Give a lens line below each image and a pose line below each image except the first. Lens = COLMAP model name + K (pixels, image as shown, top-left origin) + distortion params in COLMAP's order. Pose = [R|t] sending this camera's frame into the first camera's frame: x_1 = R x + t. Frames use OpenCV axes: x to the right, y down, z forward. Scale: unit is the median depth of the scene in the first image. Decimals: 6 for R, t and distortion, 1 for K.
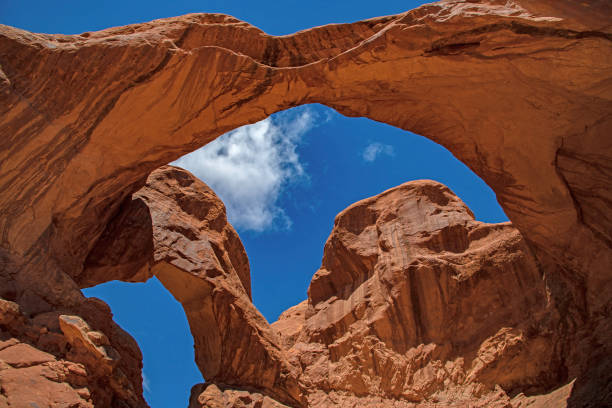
lens RADIAL K [[420.7, 0, 303.6], [0, 420.7, 202.4], [0, 0, 1]] dist [-0.103062, 0.054532]
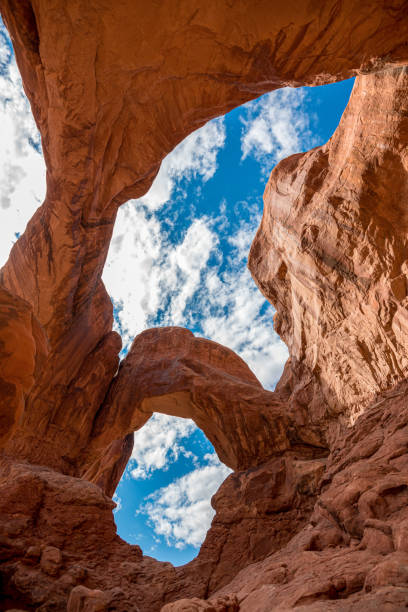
lens RADIAL K [[269.2, 0, 204.3], [0, 269.2, 303.5], [0, 0, 1]] dist [-0.014072, -0.001093]
pose [[0.616471, -0.692756, -0.374234, 0.282860], [0.628640, 0.719230, -0.295837, 0.322582], [0.474104, -0.052884, 0.878879, 0.481288]]
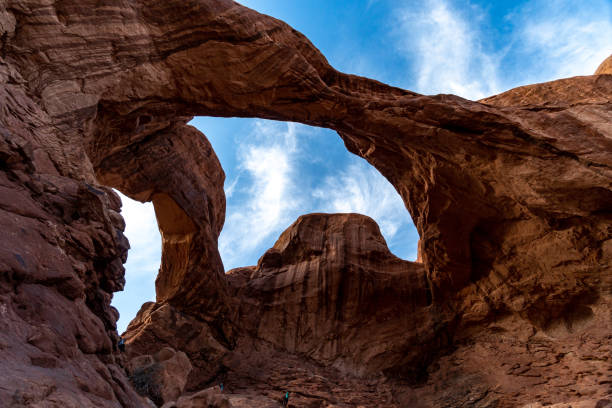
lens RADIAL K [[269.4, 0, 309.4], [0, 269.4, 205.9], [0, 0, 1]] dist [-0.002043, 0.000111]
pose [[0.890727, 0.393149, 0.228120, -0.156901], [-0.377808, 0.919406, -0.109329, 0.122605], [-0.252718, 0.011197, 0.967475, 0.172616]]
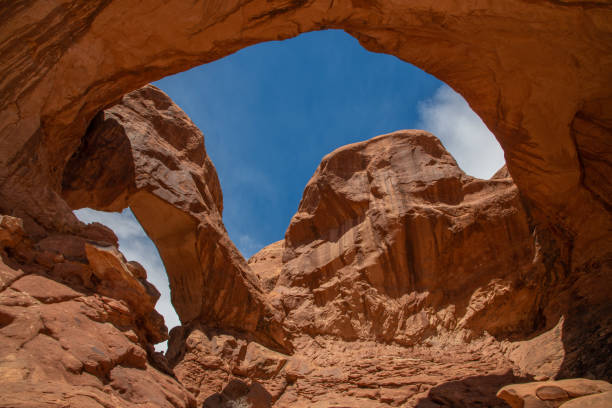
lens RADIAL K [[420.7, 0, 303.6], [0, 420.7, 202.4], [0, 0, 1]] dist [-0.103062, 0.054532]
pose [[0.975929, 0.073937, 0.205171, -0.215693], [-0.097163, 0.989658, 0.105533, 0.049895], [-0.195246, -0.122928, 0.973020, 0.095069]]
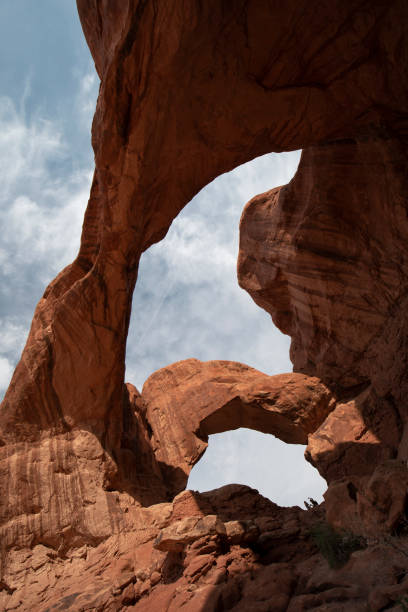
lens RADIAL K [[283.4, 0, 208.5], [0, 283.4, 304.7], [0, 0, 1]] dist [-0.028016, 0.000921]
pose [[0.458901, -0.887865, -0.033257, 0.016207], [0.878111, 0.458928, -0.135300, 0.133000], [0.135391, 0.032886, 0.990246, 0.184380]]
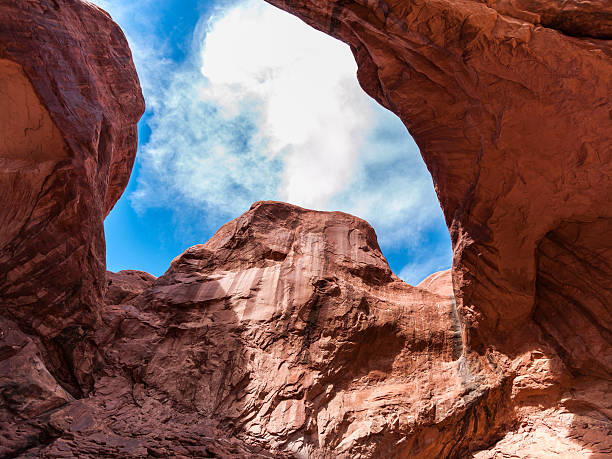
lens RADIAL K [[344.5, 0, 305.2], [0, 344.5, 226.8], [0, 0, 1]] dist [0.002282, 0.001436]
pose [[0.771680, 0.562551, 0.296725, -0.036678], [-0.494766, 0.824128, -0.275717, 0.310587], [-0.399644, 0.065956, 0.914294, 0.443081]]
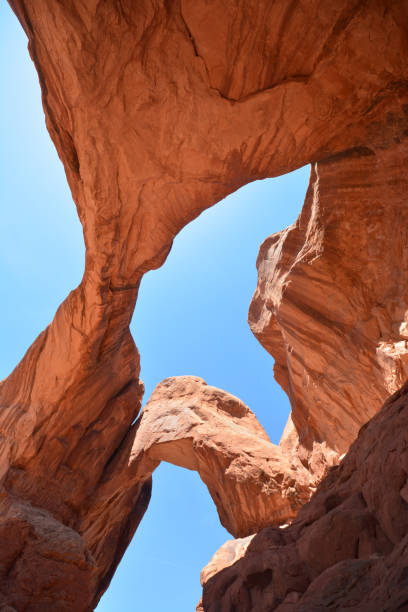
lens RADIAL K [[219.7, 0, 205.0], [0, 219.7, 300.8], [0, 0, 1]] dist [-0.000201, -0.005795]
pose [[0.572020, -0.780259, -0.252961, 0.305413], [0.575029, 0.601391, -0.554681, 0.389611], [0.584923, 0.171828, 0.792679, 0.561919]]
